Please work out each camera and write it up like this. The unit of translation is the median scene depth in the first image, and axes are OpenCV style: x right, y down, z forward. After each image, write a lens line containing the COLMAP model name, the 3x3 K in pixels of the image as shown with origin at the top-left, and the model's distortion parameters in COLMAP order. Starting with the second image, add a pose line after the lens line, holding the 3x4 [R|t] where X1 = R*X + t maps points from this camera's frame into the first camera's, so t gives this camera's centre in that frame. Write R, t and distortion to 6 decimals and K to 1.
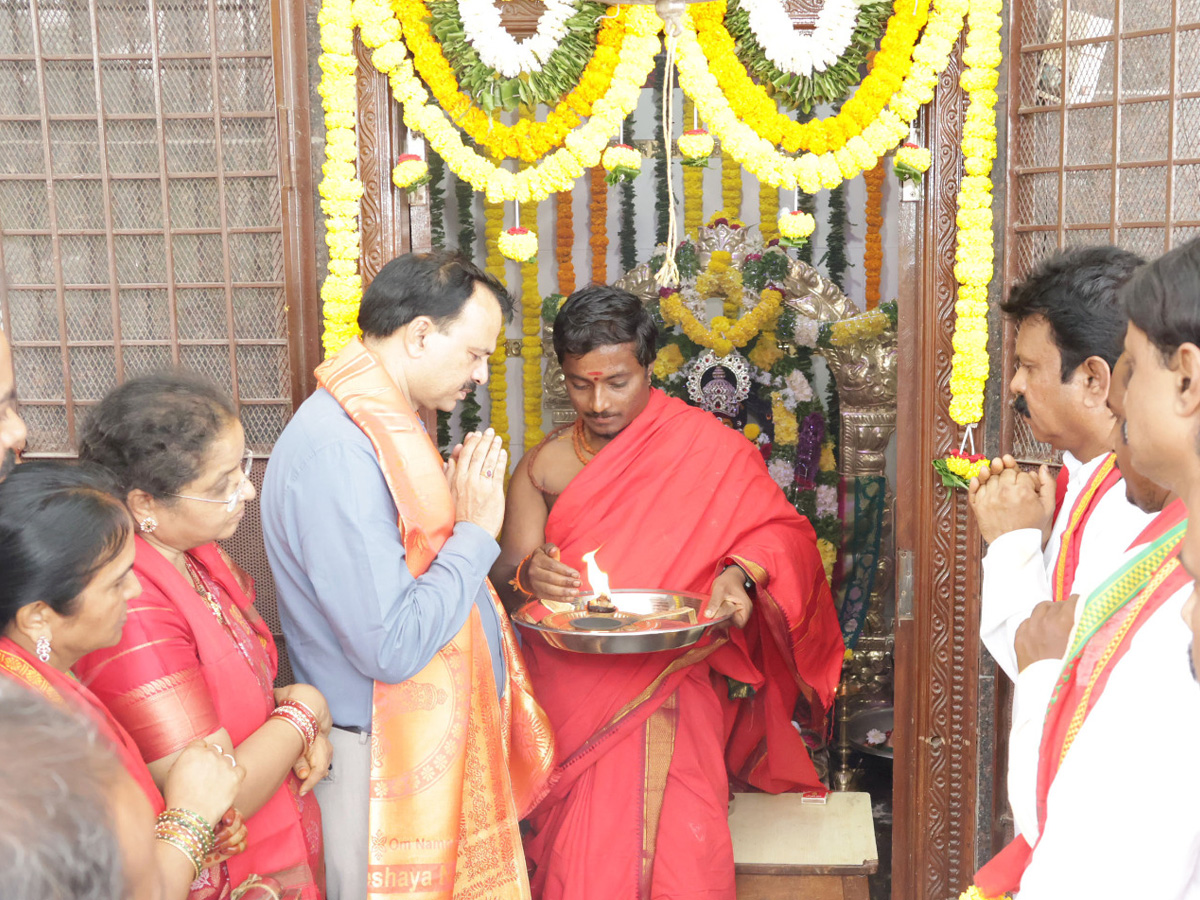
lens RADIAL K [[1166.3, 0, 600.5], [0, 1166.3, 413.6], [0, 0, 1]] dist [-0.011004, 0.179286]
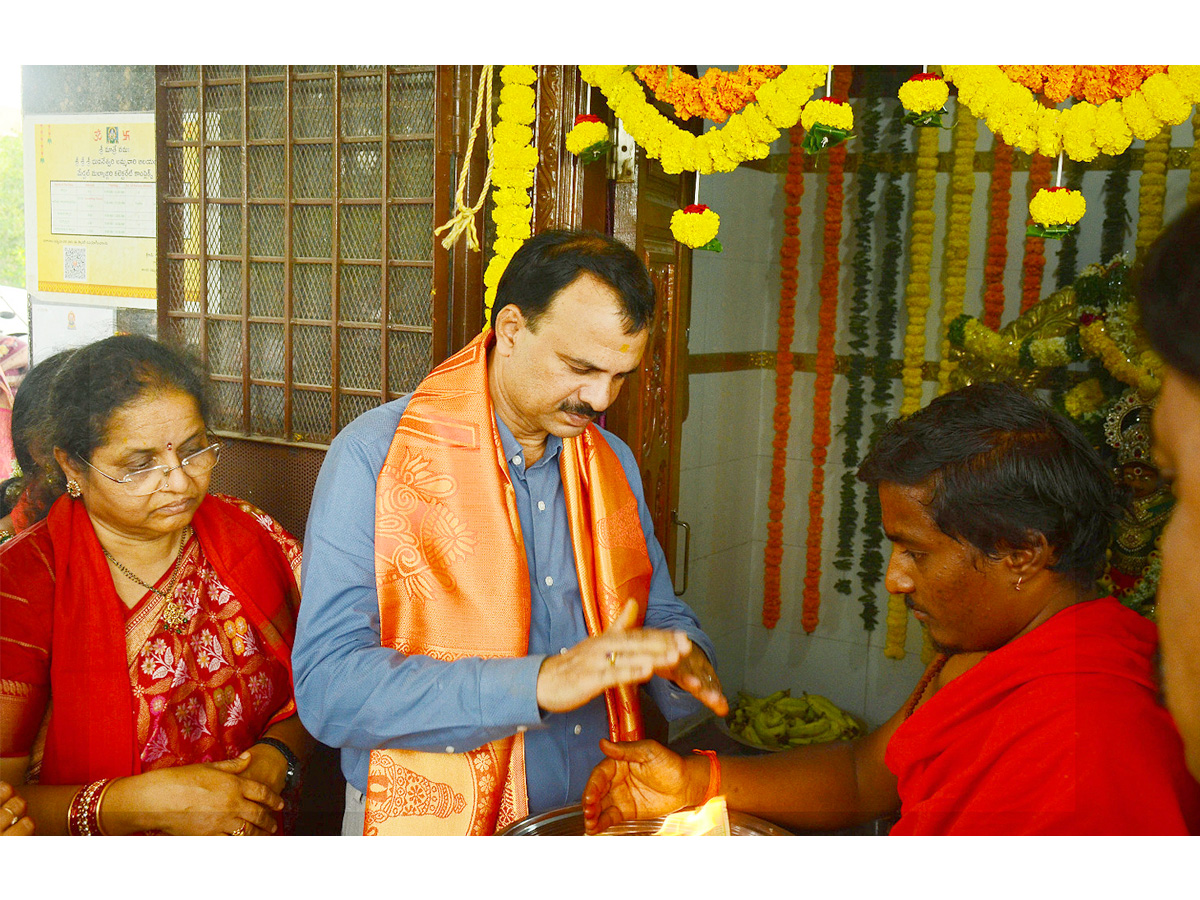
lens RADIAL K [[1166.3, 0, 600.5], [0, 1166.3, 413.6], [0, 0, 1]] dist [-0.011004, 0.179286]
pose [[0.930498, 0.090062, -0.355053, 0.154699], [-0.094328, 0.995527, 0.005314, -0.015396], [0.353944, 0.028547, 0.934831, 0.225866]]
